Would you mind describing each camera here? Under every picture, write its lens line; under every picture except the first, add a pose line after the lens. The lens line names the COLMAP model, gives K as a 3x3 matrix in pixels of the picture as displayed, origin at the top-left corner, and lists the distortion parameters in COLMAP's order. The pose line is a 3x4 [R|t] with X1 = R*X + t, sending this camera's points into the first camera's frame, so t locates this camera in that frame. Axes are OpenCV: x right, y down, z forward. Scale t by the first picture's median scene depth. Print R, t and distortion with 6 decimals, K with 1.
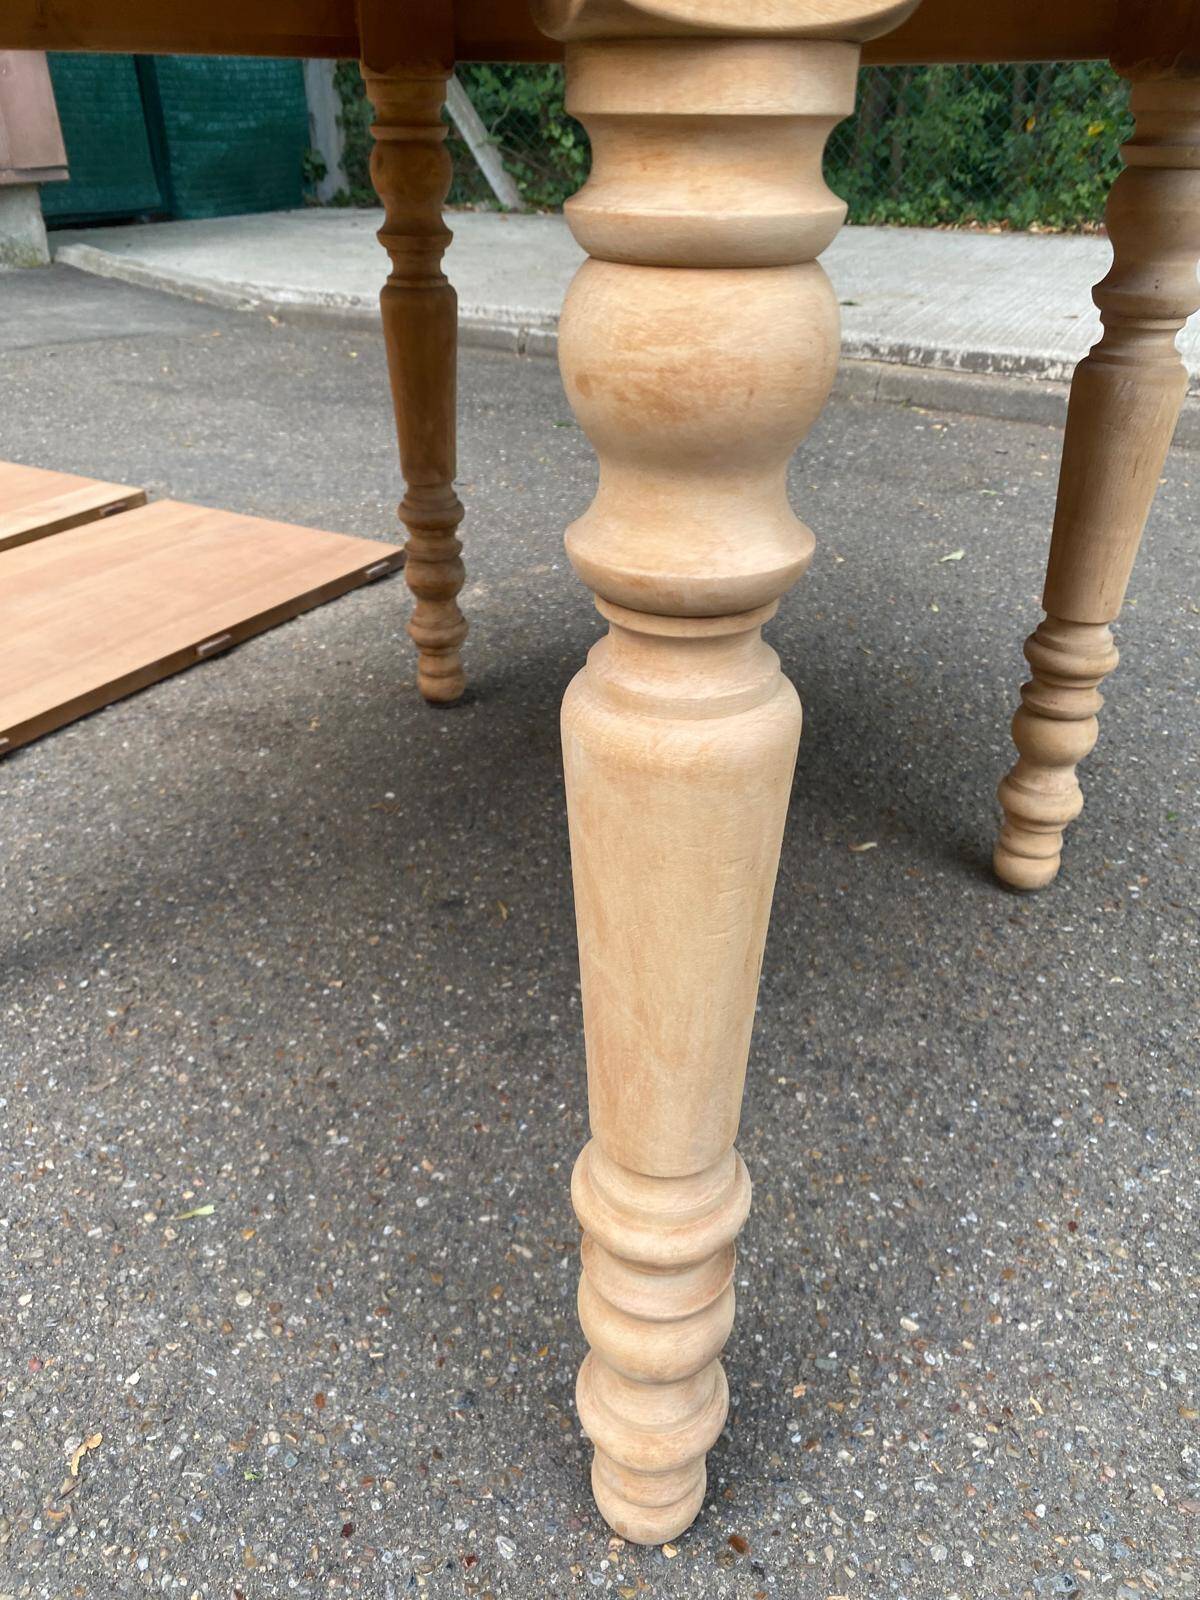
lens RADIAL K [[1229.6, 0, 603.4], [0, 1229.6, 797.6], [0, 0, 1]] dist [-0.000450, -0.007515]
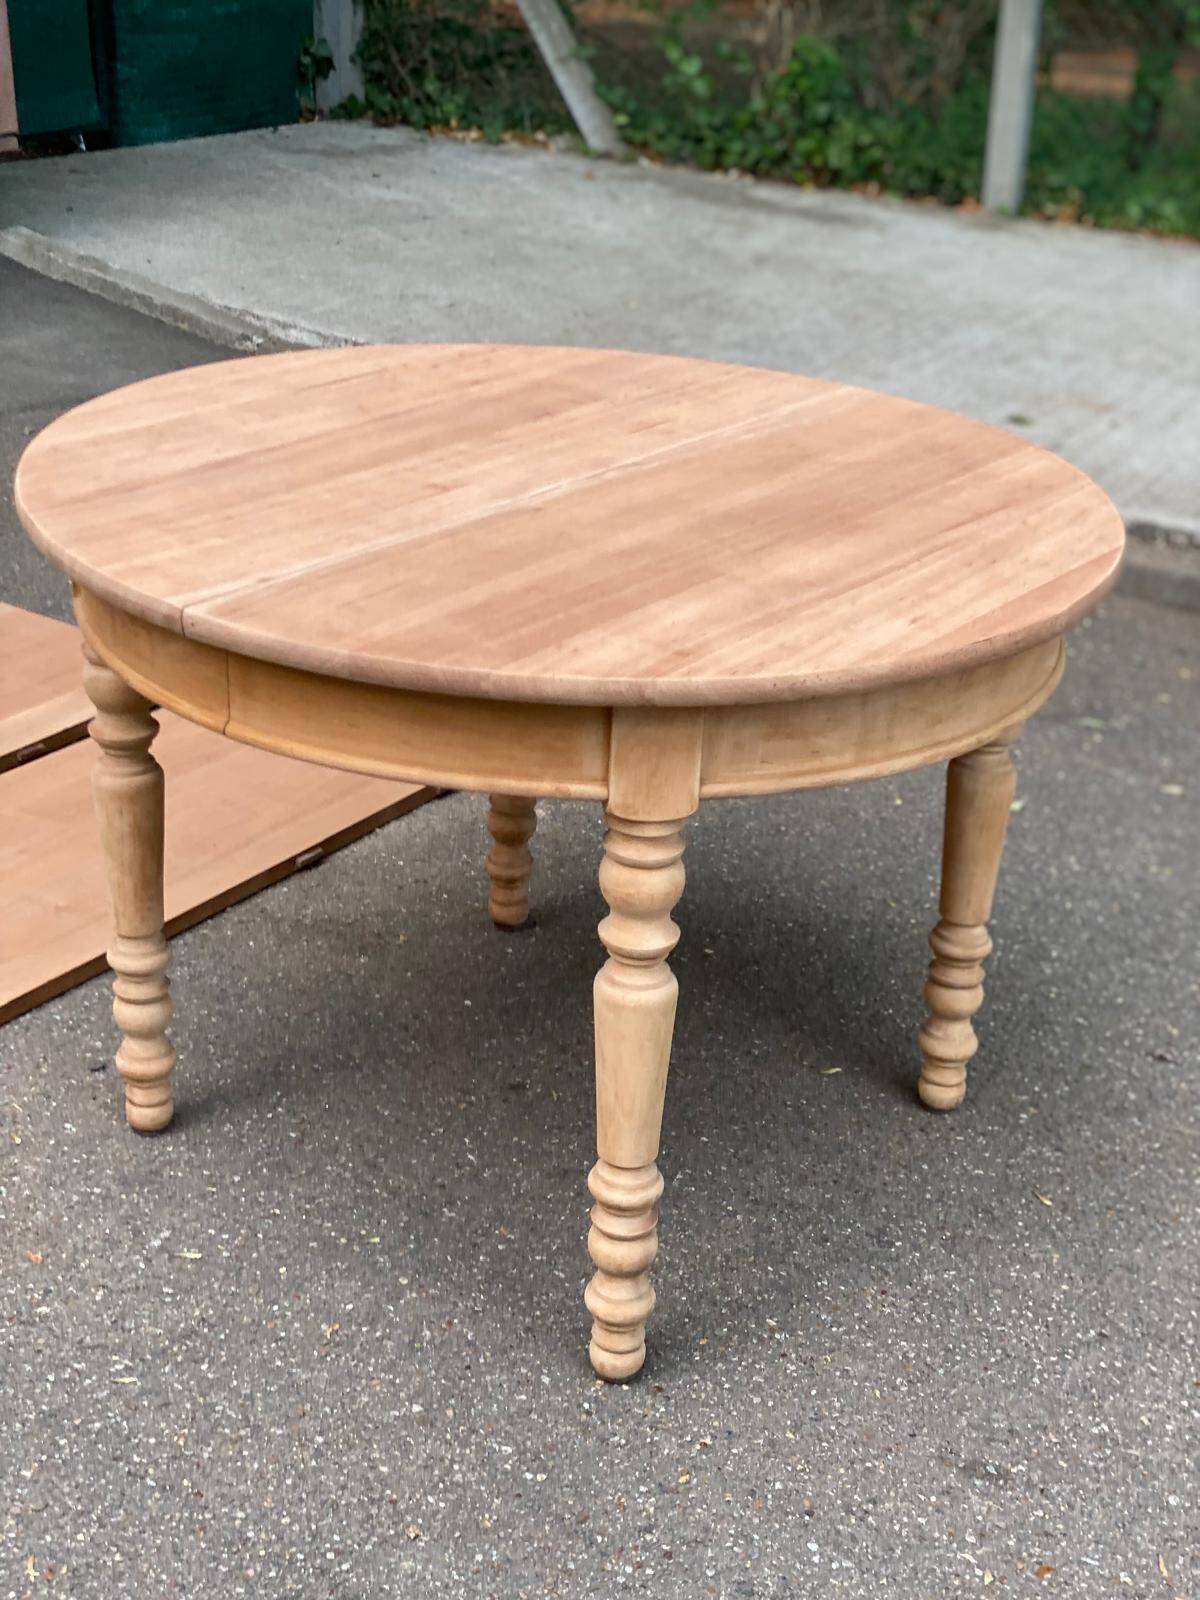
lens RADIAL K [[2395.9, 0, 598.9], [0, 2395.9, 838.3], [0, 0, 1]] dist [0.169304, -0.434575]
pose [[0.996182, 0.075066, -0.044577, 0.047684], [-0.078274, 0.994090, -0.075216, 0.004467], [0.038667, 0.078418, 0.996170, -1.213916]]
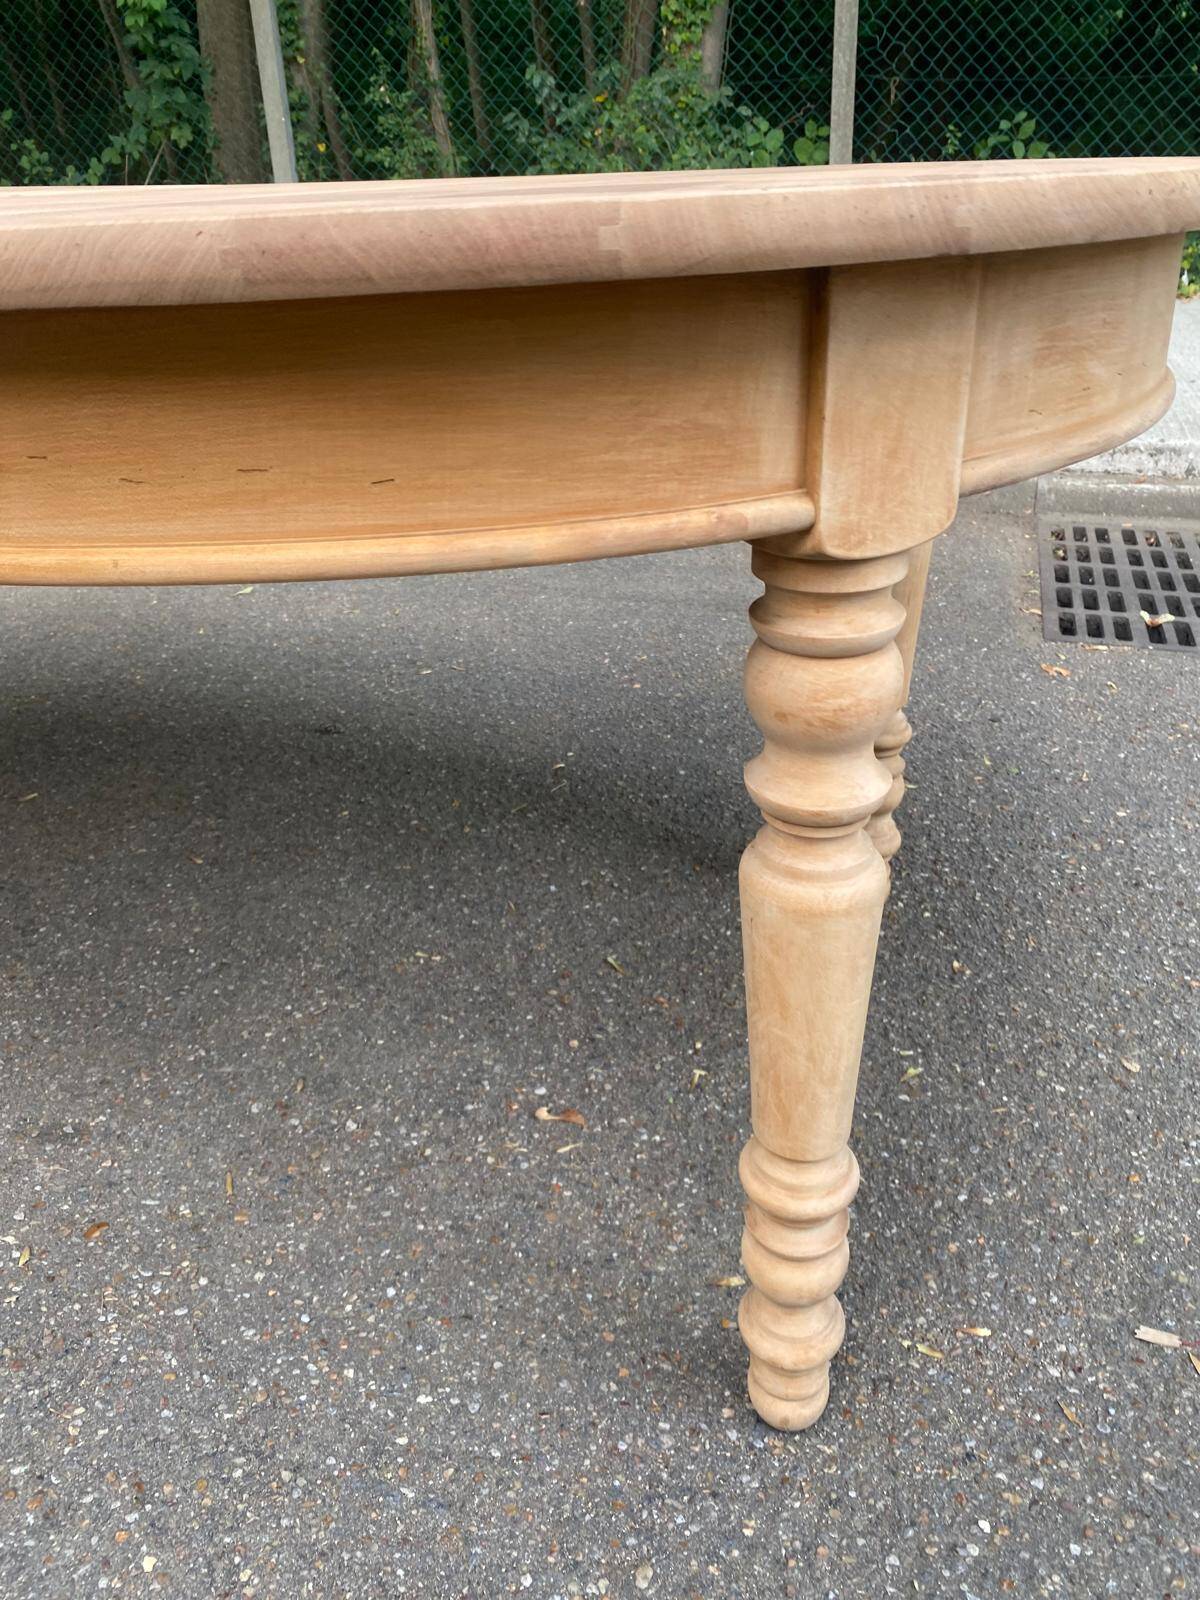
lens RADIAL K [[1229.3, 0, 608.3], [0, 1229.3, 774.6], [0, 0, 1]] dist [0.002006, -0.003439]
pose [[0.968156, -0.137262, 0.209364, 0.448830], [0.147389, 0.988512, -0.033485, 0.126744], [-0.202363, 0.063276, 0.977264, -0.456262]]
